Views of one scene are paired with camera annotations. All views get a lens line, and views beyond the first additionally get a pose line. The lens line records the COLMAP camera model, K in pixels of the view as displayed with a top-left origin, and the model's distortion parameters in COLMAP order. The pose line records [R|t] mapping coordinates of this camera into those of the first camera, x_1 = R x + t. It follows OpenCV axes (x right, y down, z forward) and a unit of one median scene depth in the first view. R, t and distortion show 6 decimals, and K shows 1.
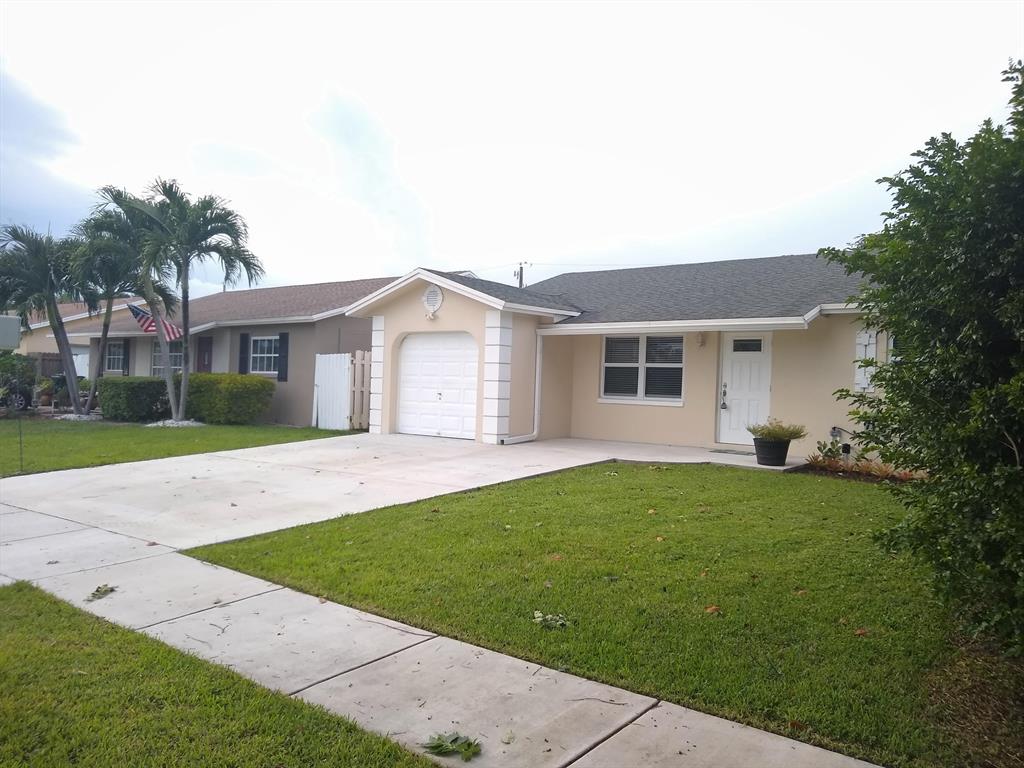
lens RADIAL K [[795.3, 0, 494.7], [0, 795.3, 386.6], [0, 0, 1]] dist [0.198333, -0.001948]
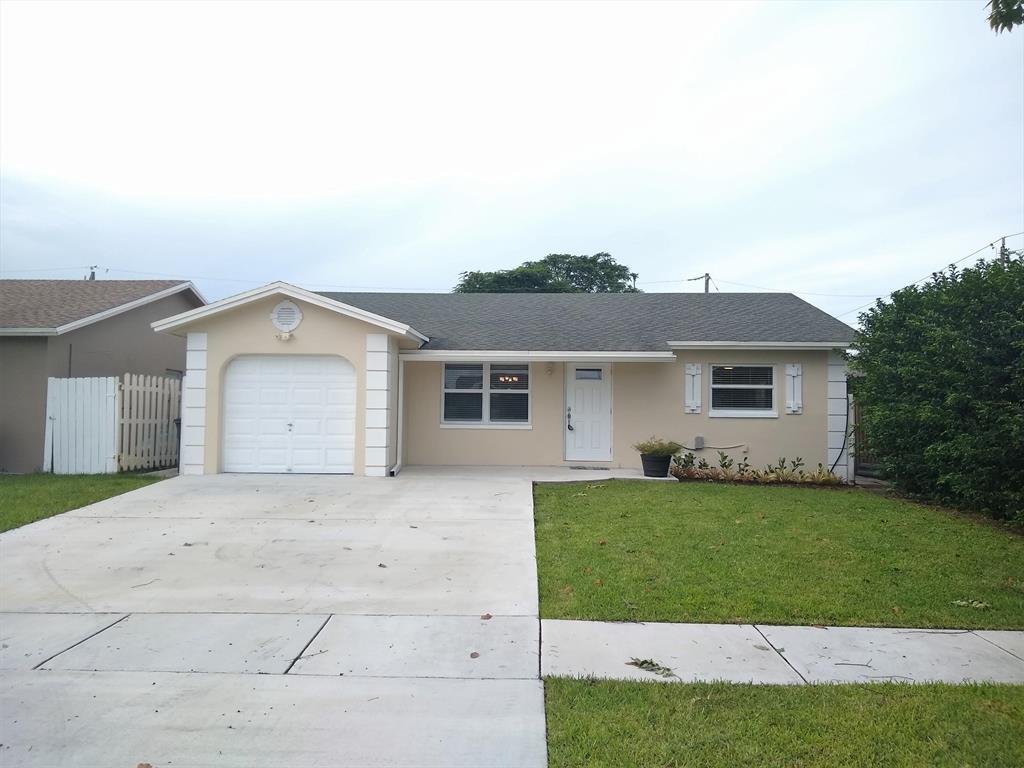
lens RADIAL K [[812.3, 0, 512.0], [0, 812.3, 384.0], [0, 0, 1]] dist [0.004928, -0.010874]
pose [[0.795024, 0.000508, 0.606578, -0.430645], [0.016304, 0.999620, -0.022207, -0.012013], [-0.606359, 0.027545, 0.794714, 0.138135]]
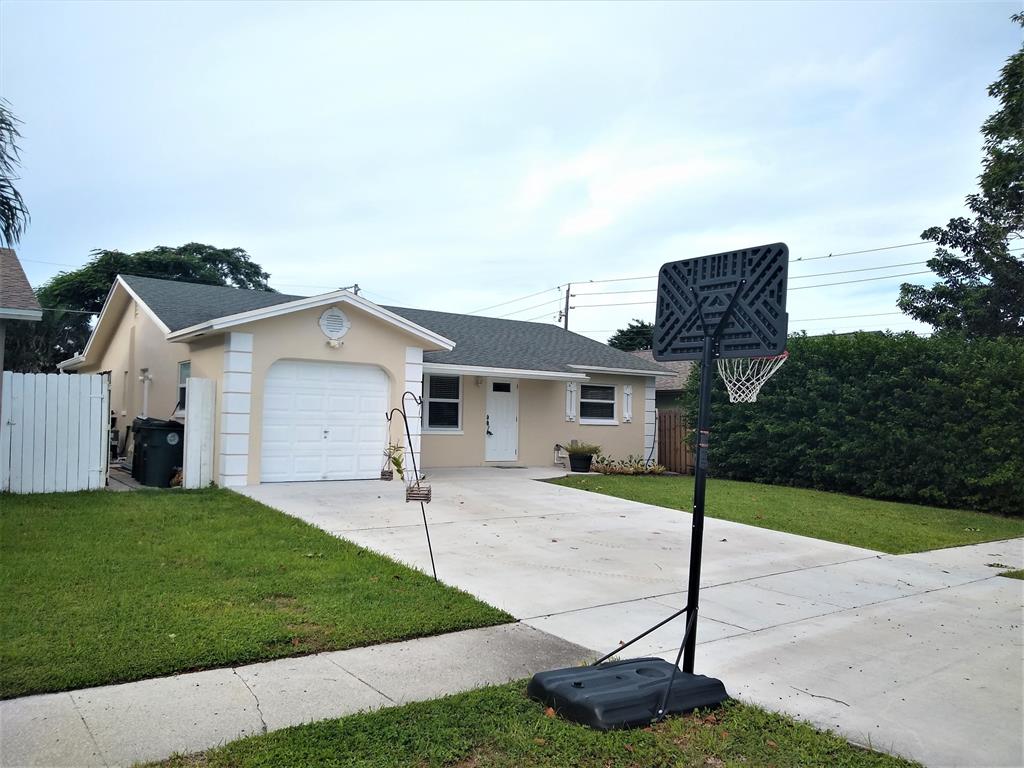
lens RADIAL K [[812.3, 0, 512.0], [0, 812.3, 384.0], [0, 0, 1]] dist [0.004928, -0.010874]
pose [[0.232794, 0.017411, 0.972370, -0.915565], [-0.013311, 0.999803, -0.014715, -0.033755], [-0.972435, -0.009518, 0.232980, 0.608029]]
